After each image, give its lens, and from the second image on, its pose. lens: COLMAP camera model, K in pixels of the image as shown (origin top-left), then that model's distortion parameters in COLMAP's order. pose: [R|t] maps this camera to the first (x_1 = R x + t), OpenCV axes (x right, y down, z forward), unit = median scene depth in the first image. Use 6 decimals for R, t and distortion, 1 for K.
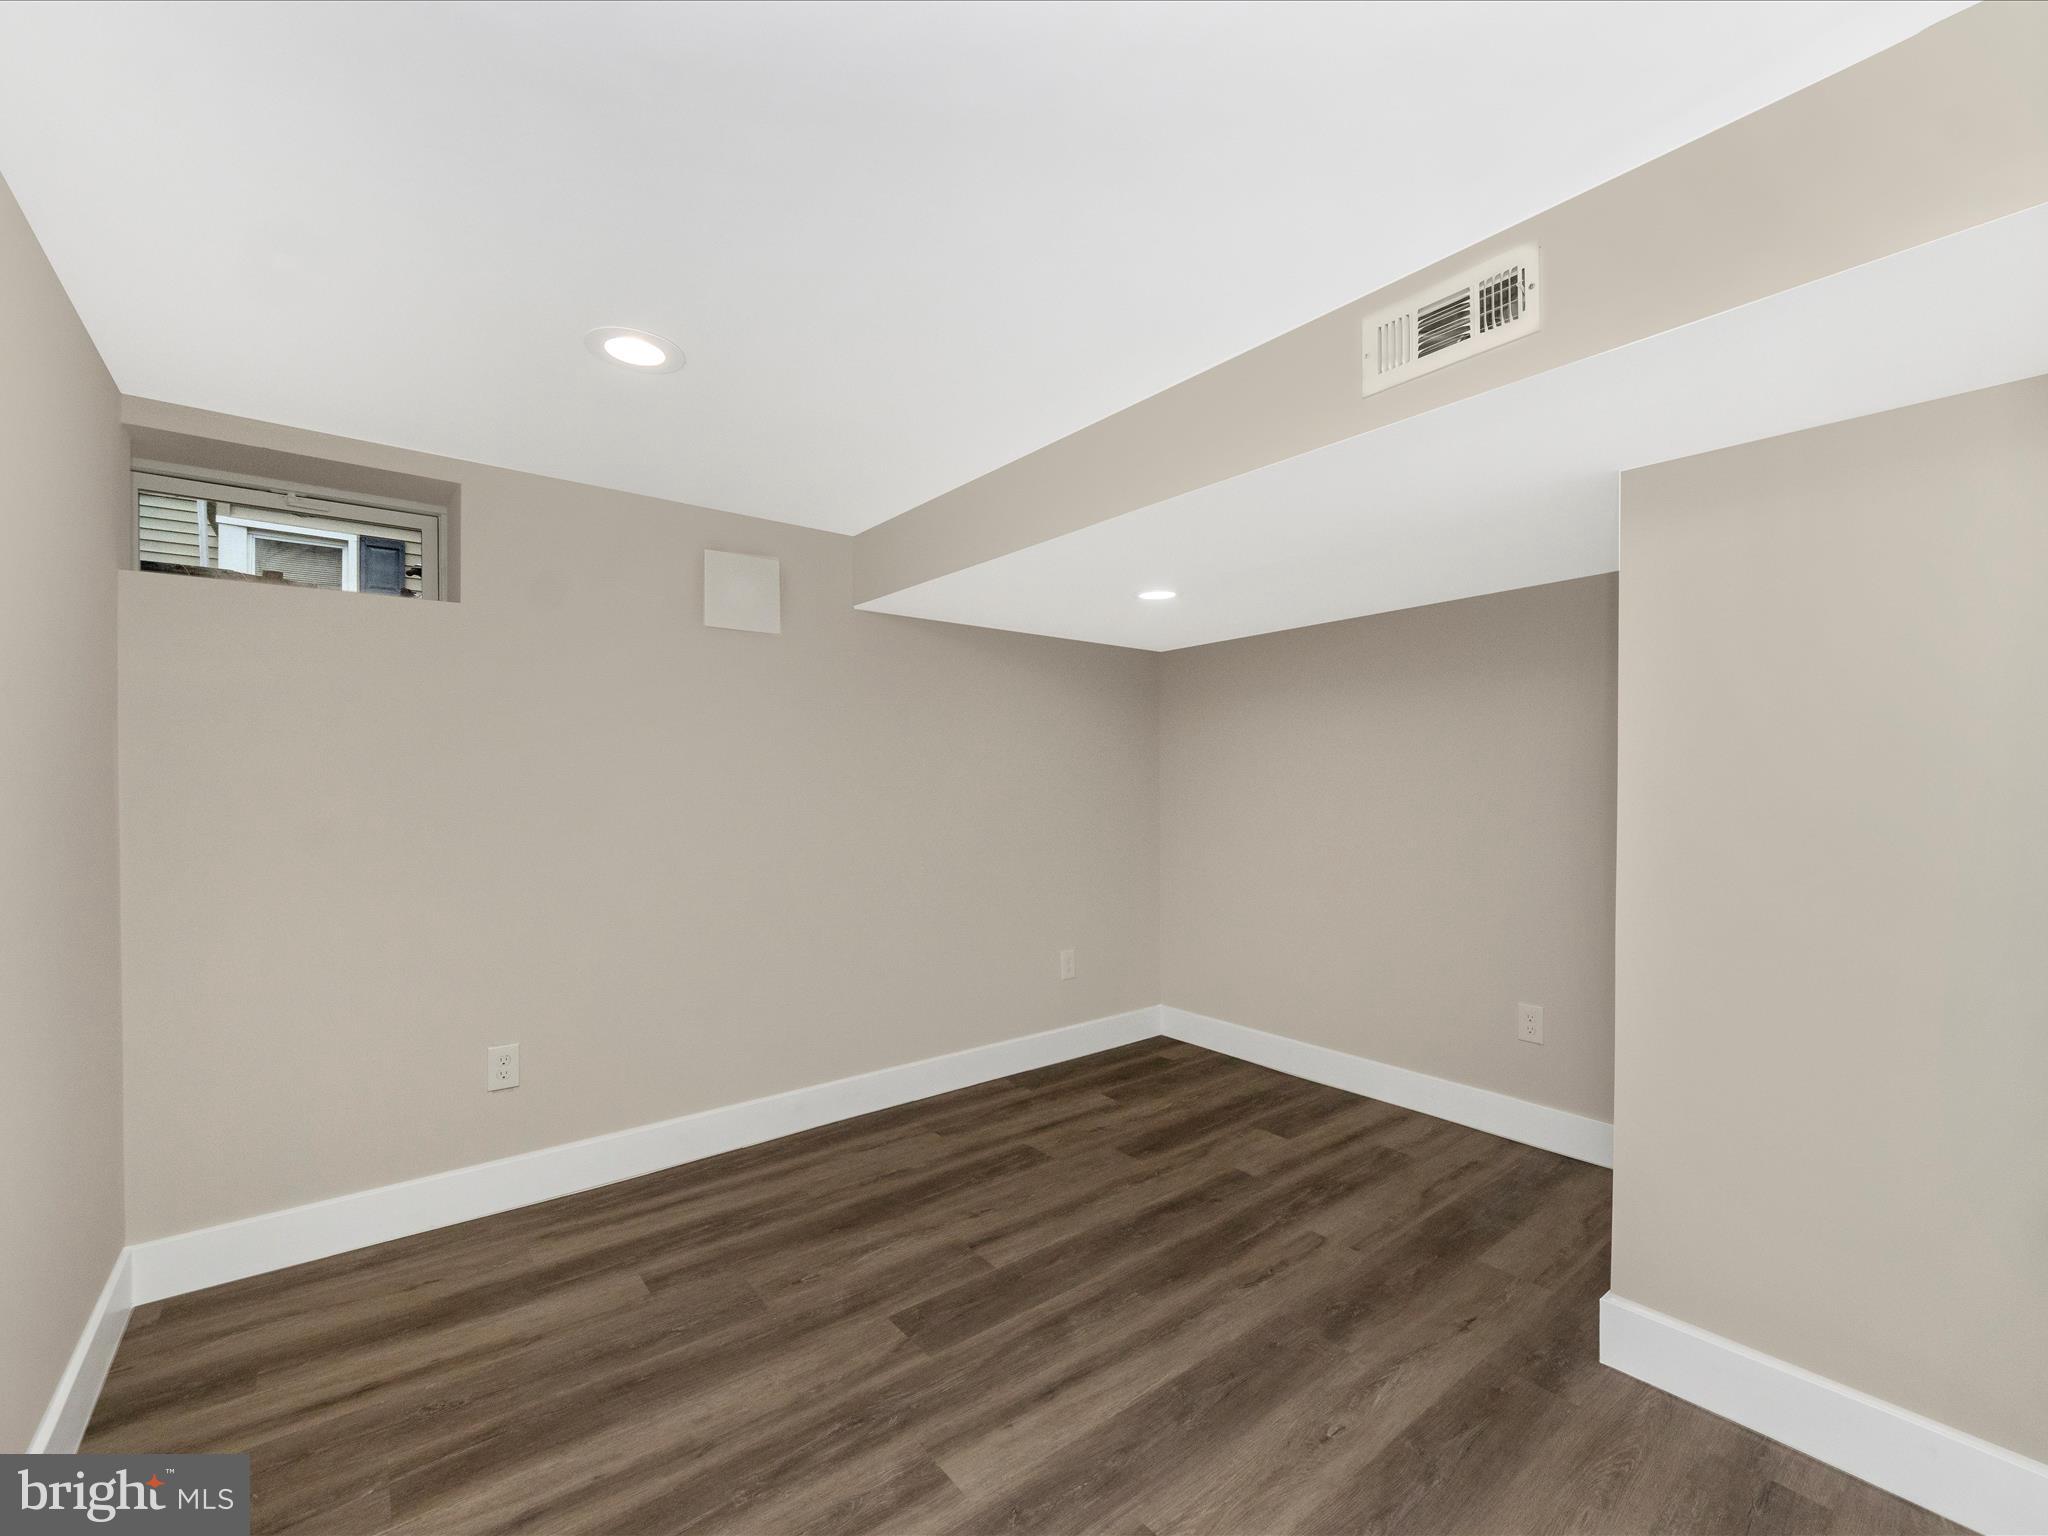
lens RADIAL K [[876.1, 0, 1024.0], [0, 876.1, 768.0], [0, 0, 1]] dist [0.023555, -0.010419]
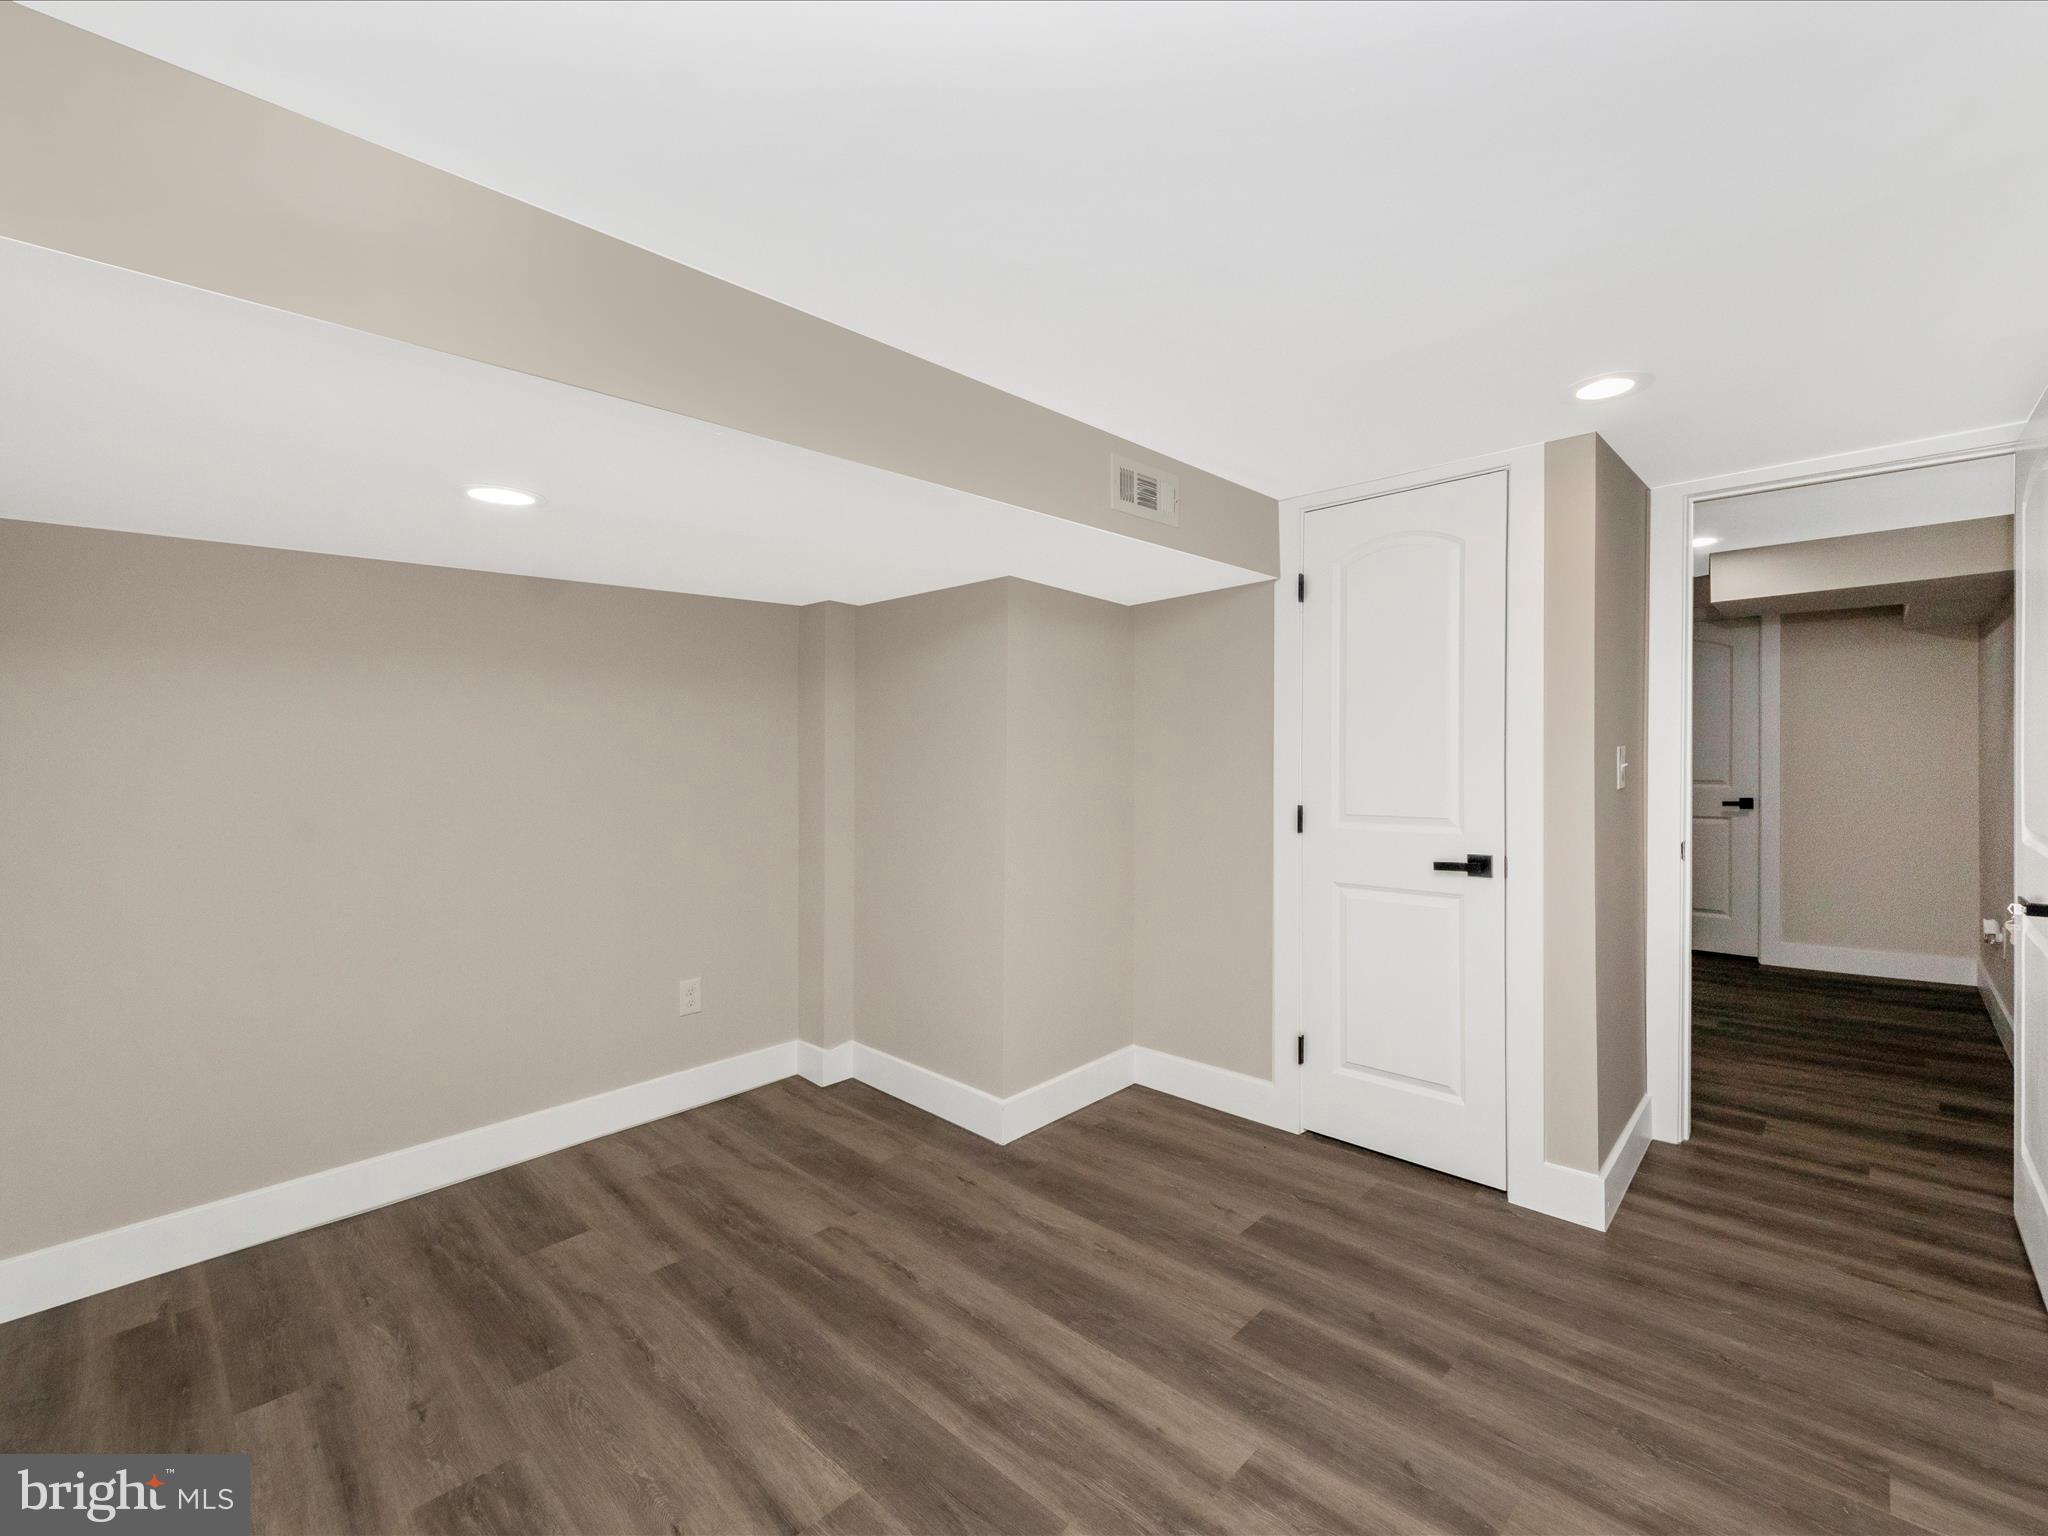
lens RADIAL K [[873.3, 0, 1050.4], [0, 873.3, 759.1], [0, 0, 1]] dist [0.015646, -0.011969]
pose [[-0.149276, -0.003897, 0.988788, -0.648178], [-0.006603, 0.999974, 0.002944, -0.009818], [-0.988773, -0.006090, -0.149298, 0.848267]]
